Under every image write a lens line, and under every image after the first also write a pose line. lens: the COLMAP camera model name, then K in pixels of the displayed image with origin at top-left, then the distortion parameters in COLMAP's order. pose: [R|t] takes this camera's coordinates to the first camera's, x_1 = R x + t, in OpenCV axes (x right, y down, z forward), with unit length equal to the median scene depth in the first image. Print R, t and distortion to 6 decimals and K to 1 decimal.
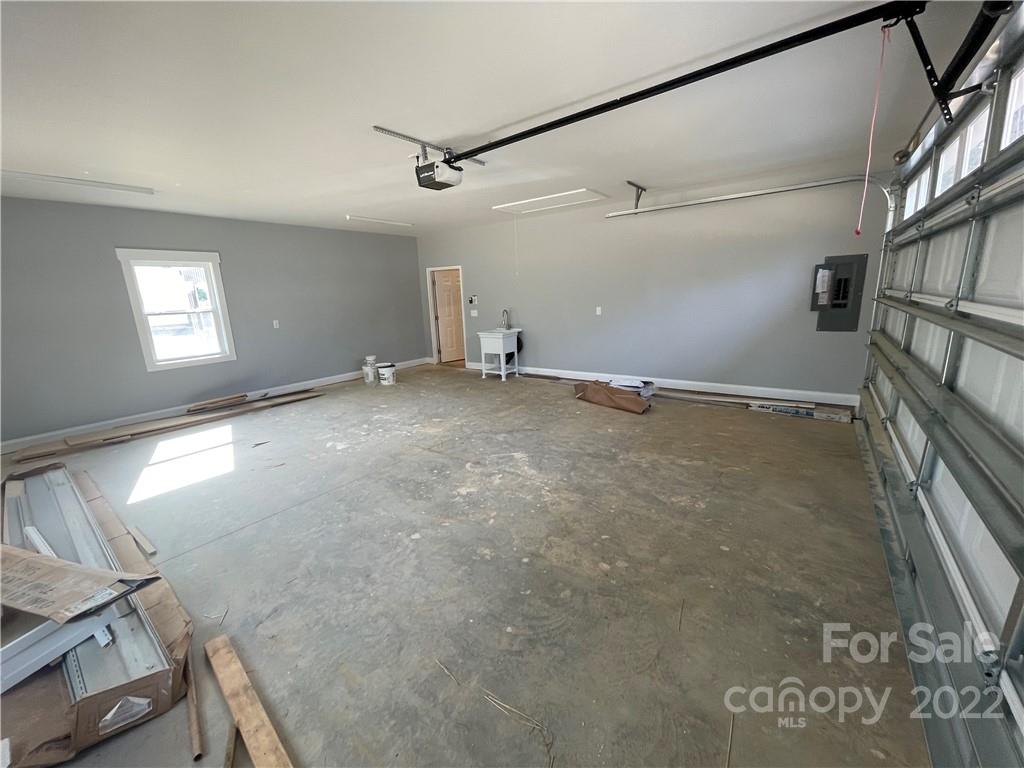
lens RADIAL K [[414.3, 0, 512.0], [0, 414.3, 384.0], [0, 0, 1]] dist [0.001431, 0.000479]
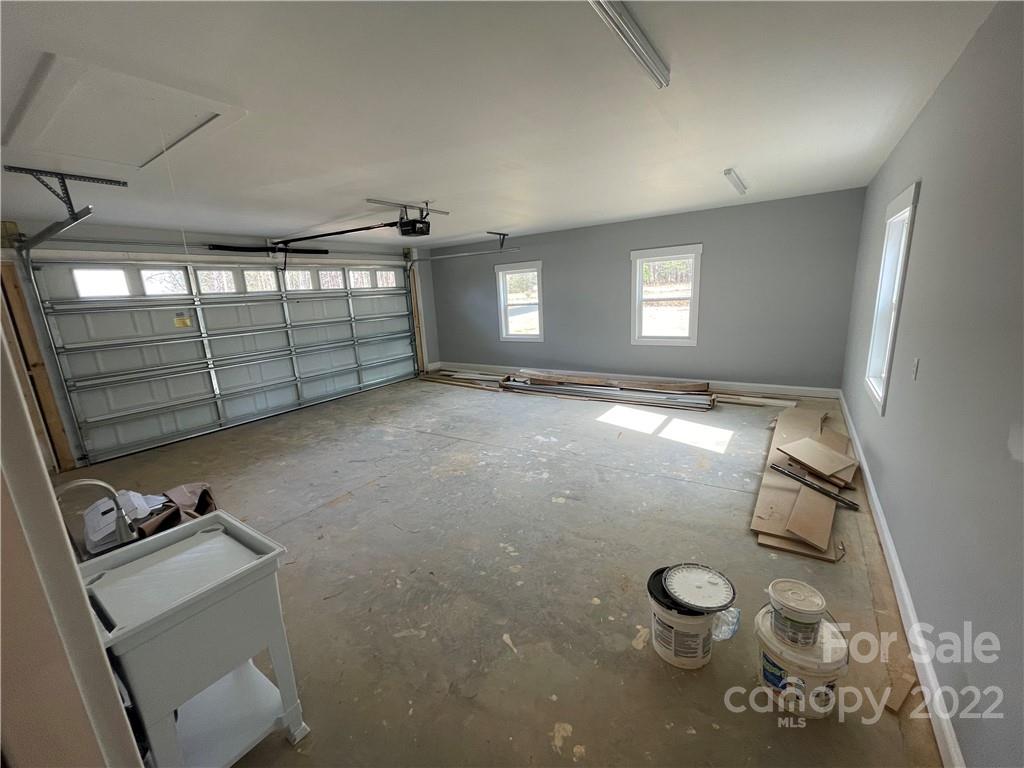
lens RADIAL K [[414.3, 0, 512.0], [0, 414.3, 384.0], [0, 0, 1]] dist [0.001431, 0.000479]
pose [[-0.994758, 0.101668, -0.010934, -0.363602], [0.087164, 0.899004, 0.429179, -0.498269], [0.053464, 0.425977, -0.903153, 2.076301]]
